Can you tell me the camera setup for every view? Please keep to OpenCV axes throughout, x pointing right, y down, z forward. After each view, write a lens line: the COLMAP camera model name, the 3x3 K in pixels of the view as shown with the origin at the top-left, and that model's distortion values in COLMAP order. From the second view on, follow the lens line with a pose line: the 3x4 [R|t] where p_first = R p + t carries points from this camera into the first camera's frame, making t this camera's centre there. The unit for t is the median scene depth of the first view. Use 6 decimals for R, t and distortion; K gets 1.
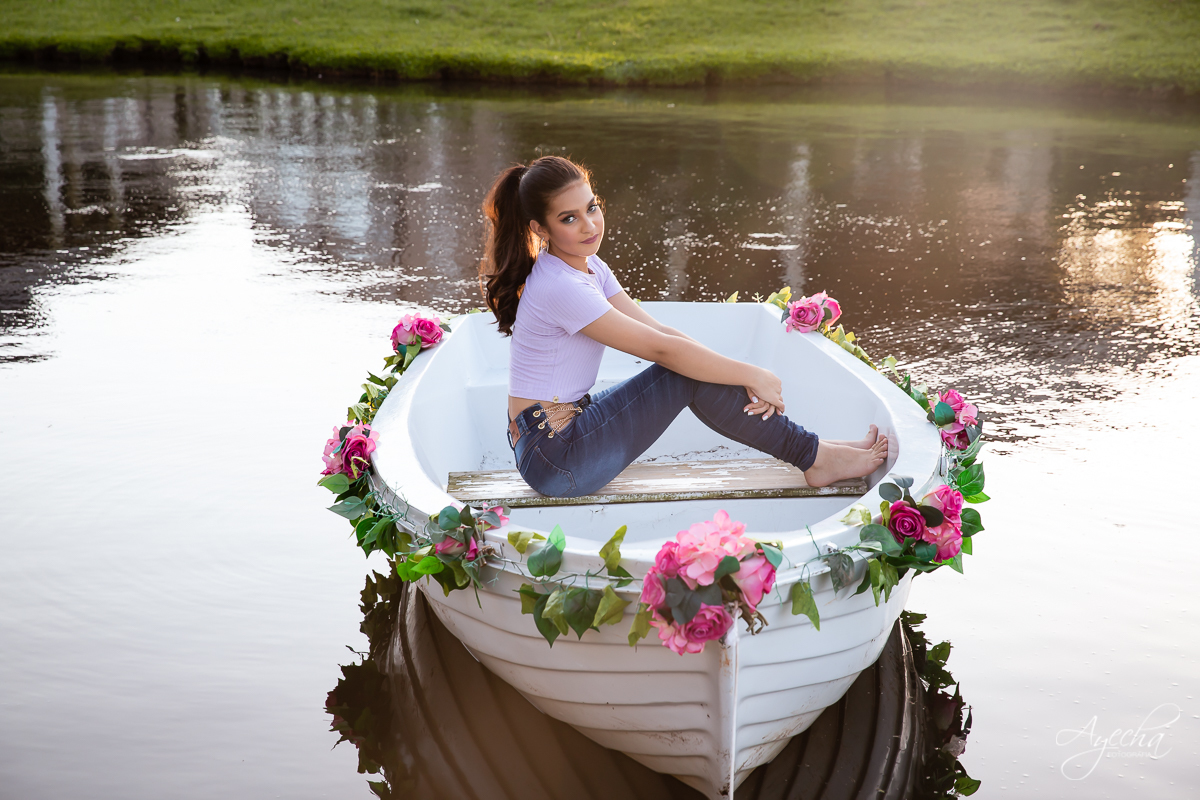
lens RADIAL K [[2380.7, 0, 524.7], [0, 2380.7, 399.1], [0, 0, 1]] dist [0.314709, 0.062941]
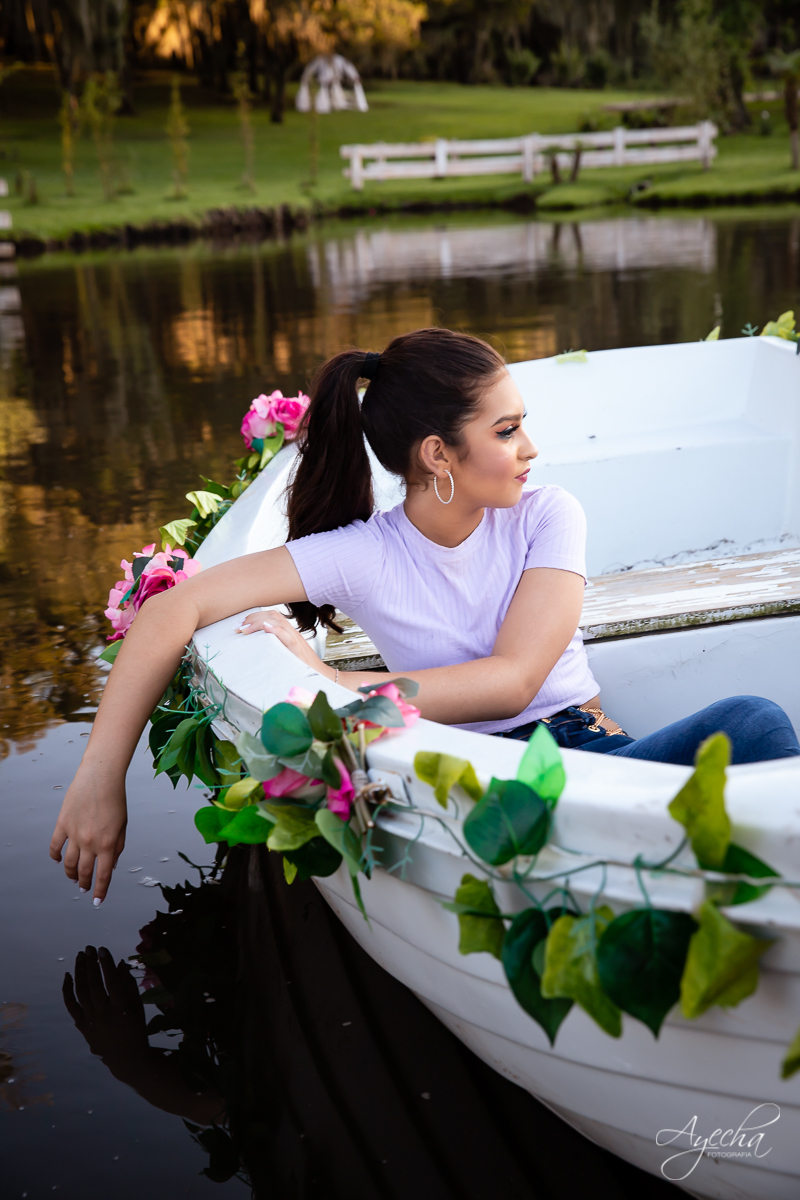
lens RADIAL K [[1896.8, 0, 397.8], [0, 1896.8, 601.6], [0, 0, 1]] dist [0.271944, 0.062430]
pose [[0.994605, -0.099214, -0.030300, 0.002025], [0.100067, 0.994585, 0.028061, 0.017396], [0.027352, -0.030942, 0.999147, 0.581348]]
